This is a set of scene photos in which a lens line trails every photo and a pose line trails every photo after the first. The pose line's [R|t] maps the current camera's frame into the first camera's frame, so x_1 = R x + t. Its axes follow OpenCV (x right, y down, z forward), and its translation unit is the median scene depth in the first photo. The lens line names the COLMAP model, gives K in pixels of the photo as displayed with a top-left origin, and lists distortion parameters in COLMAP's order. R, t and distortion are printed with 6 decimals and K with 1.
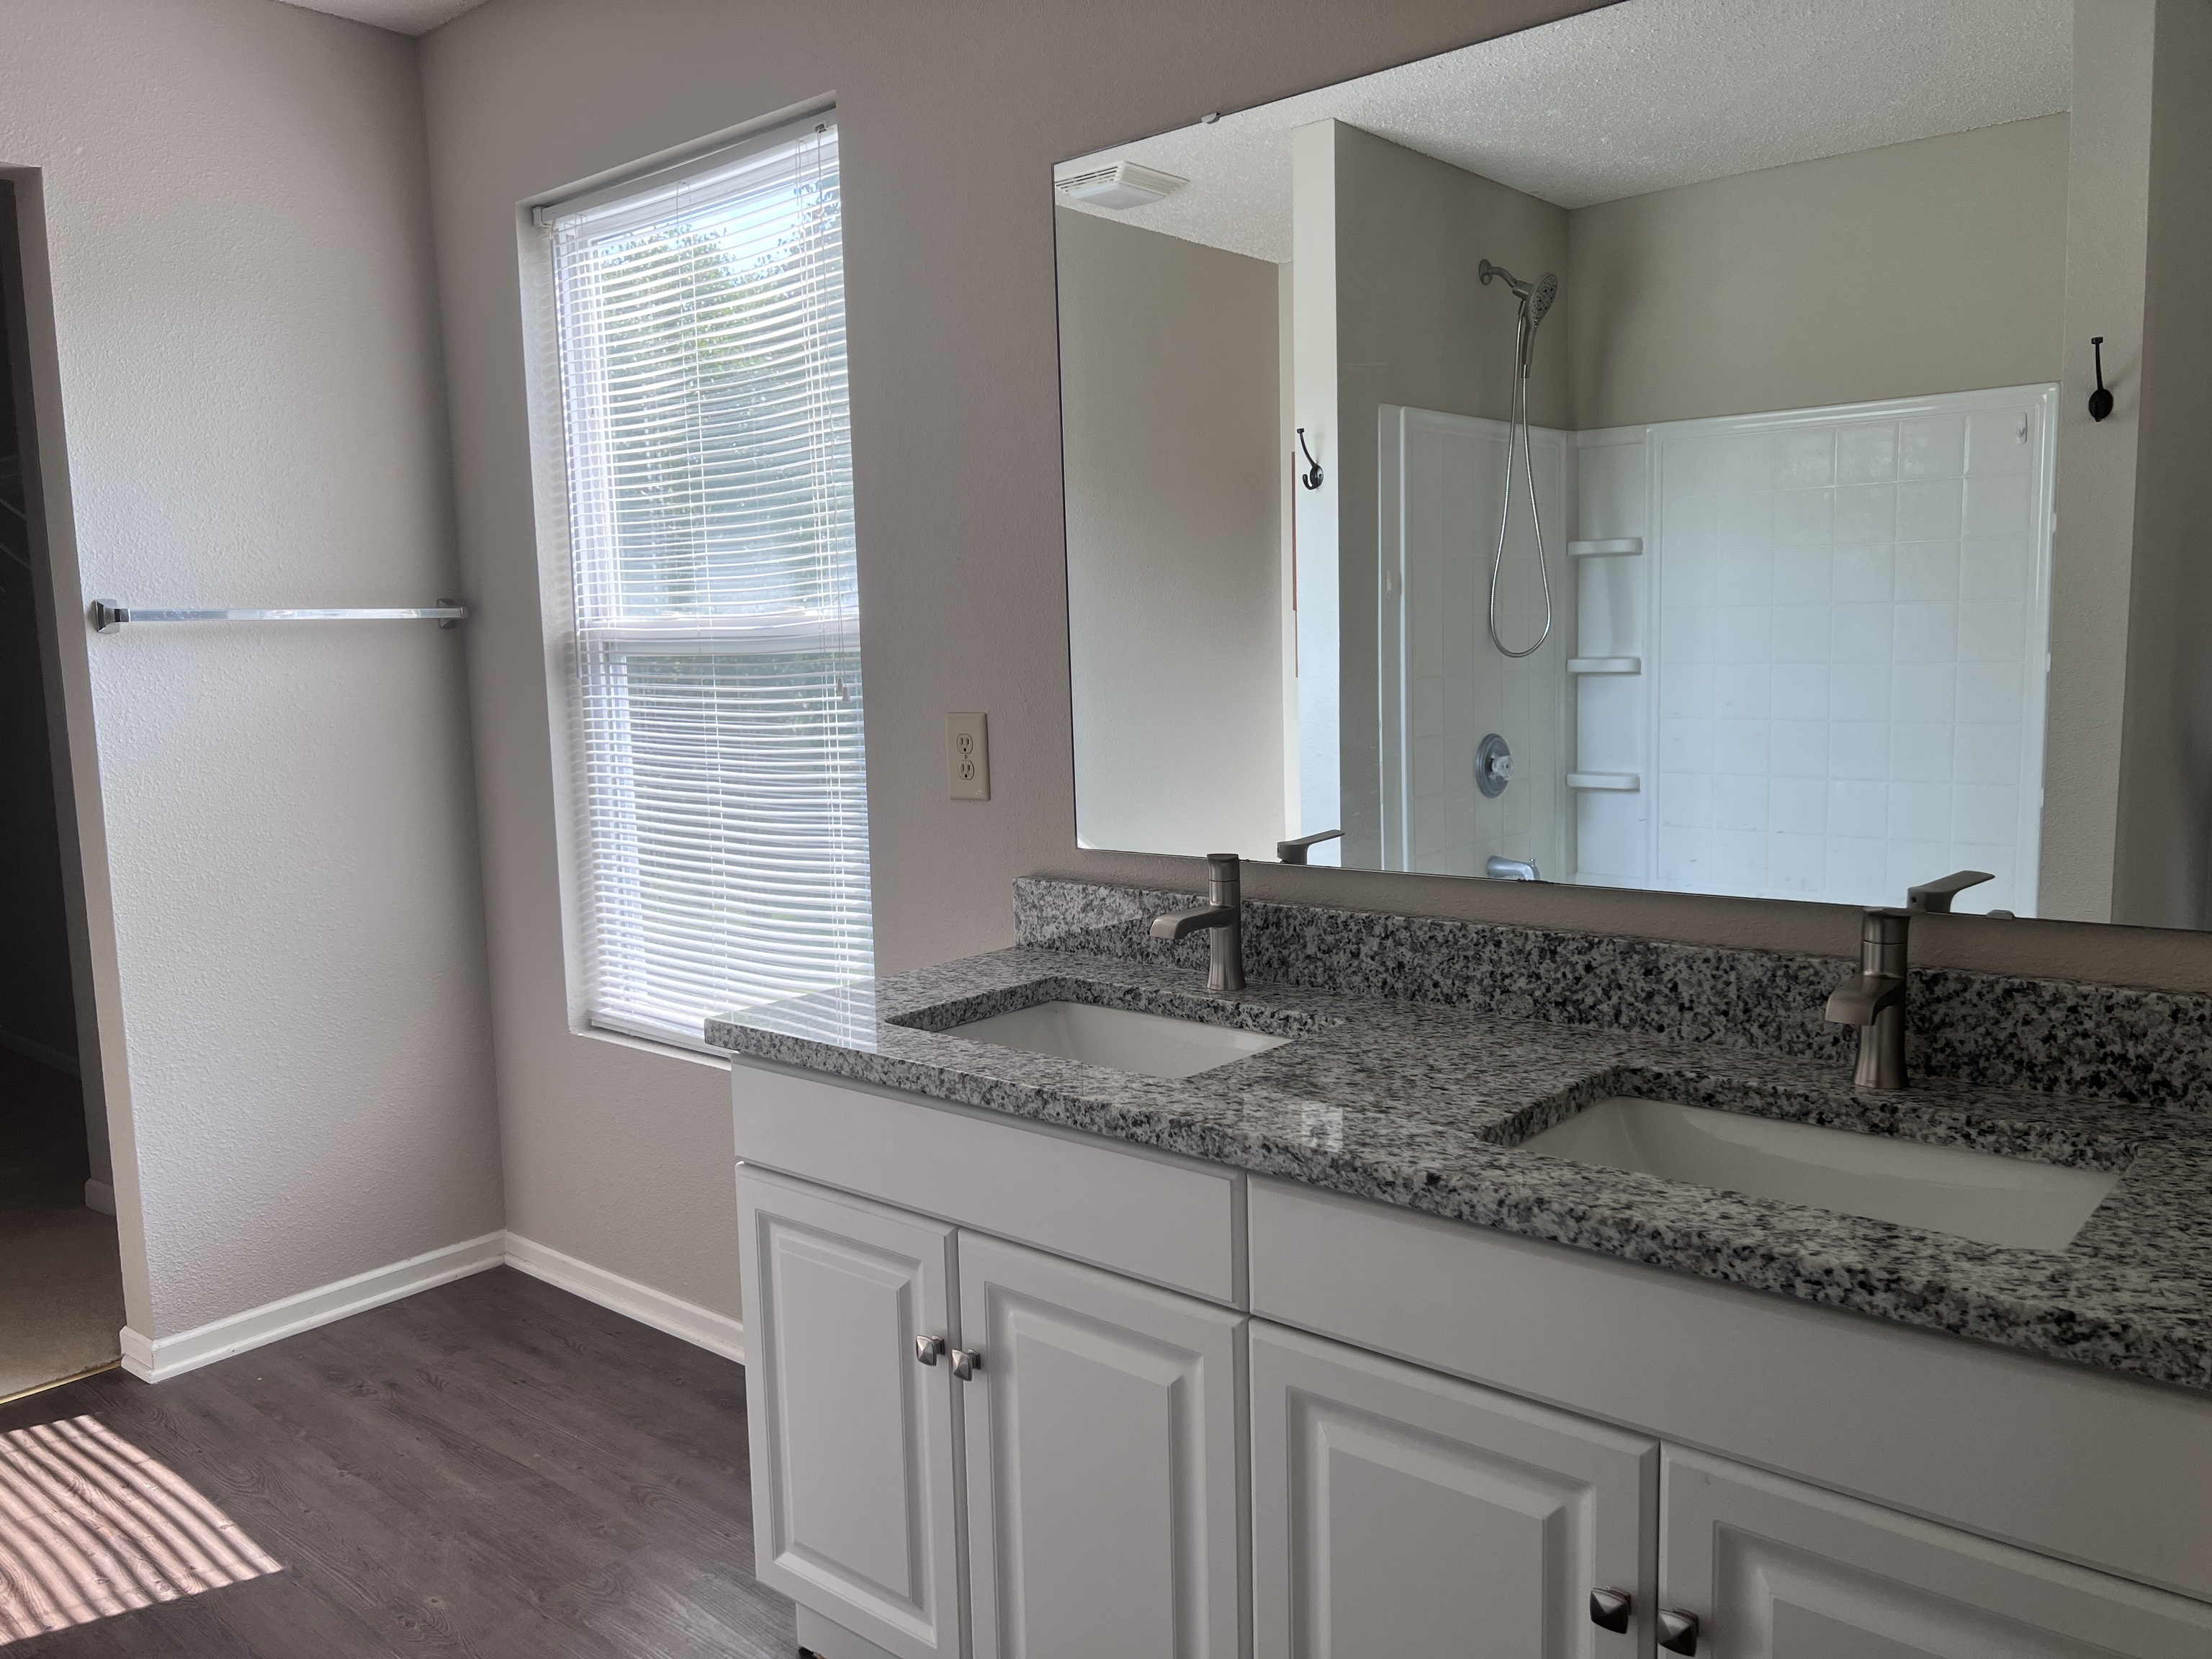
lens RADIAL K [[1667.1, 0, 1105.6], [0, 1667.1, 828.0], [0, 0, 1]] dist [0.060573, -0.062069]
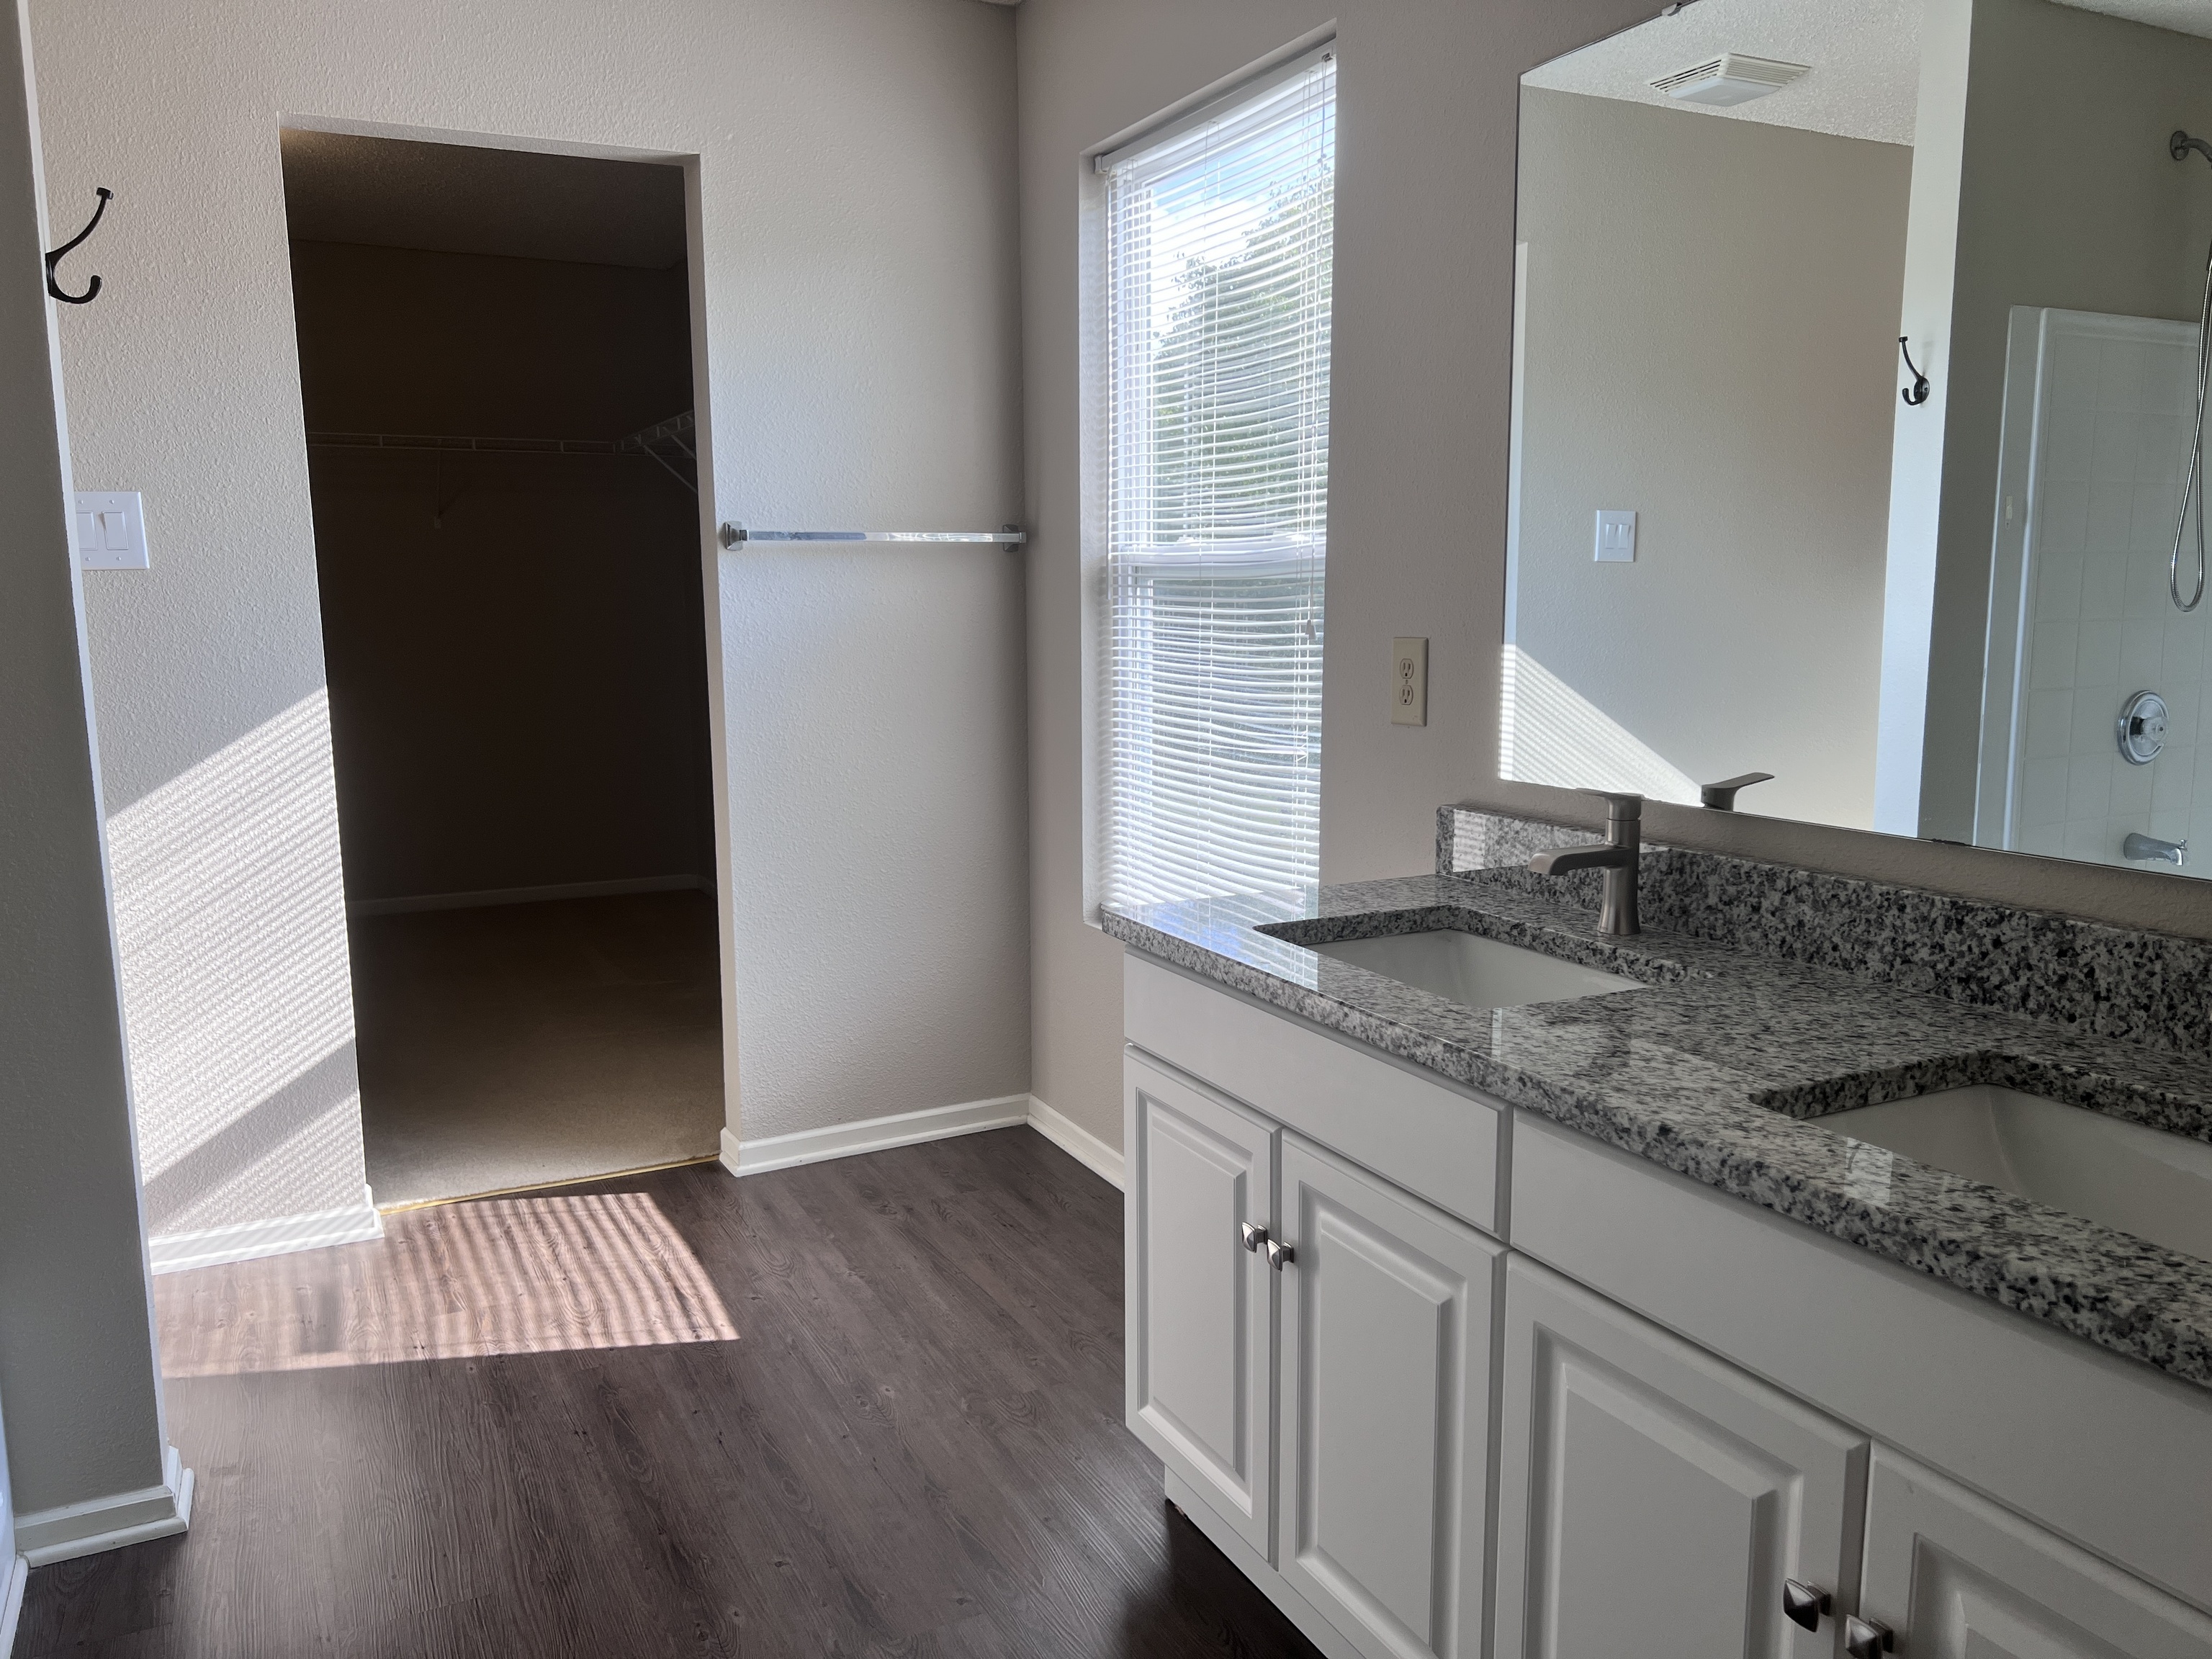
lens RADIAL K [[1667.1, 0, 1116.7], [0, 1667.1, 826.6], [0, 0, 1]] dist [0.060573, -0.062069]
pose [[0.927890, 0.074853, -0.365263, 0.148913], [-0.060286, 0.996870, 0.051142, 0.003395], [0.367948, -0.025434, 0.929499, -0.004159]]
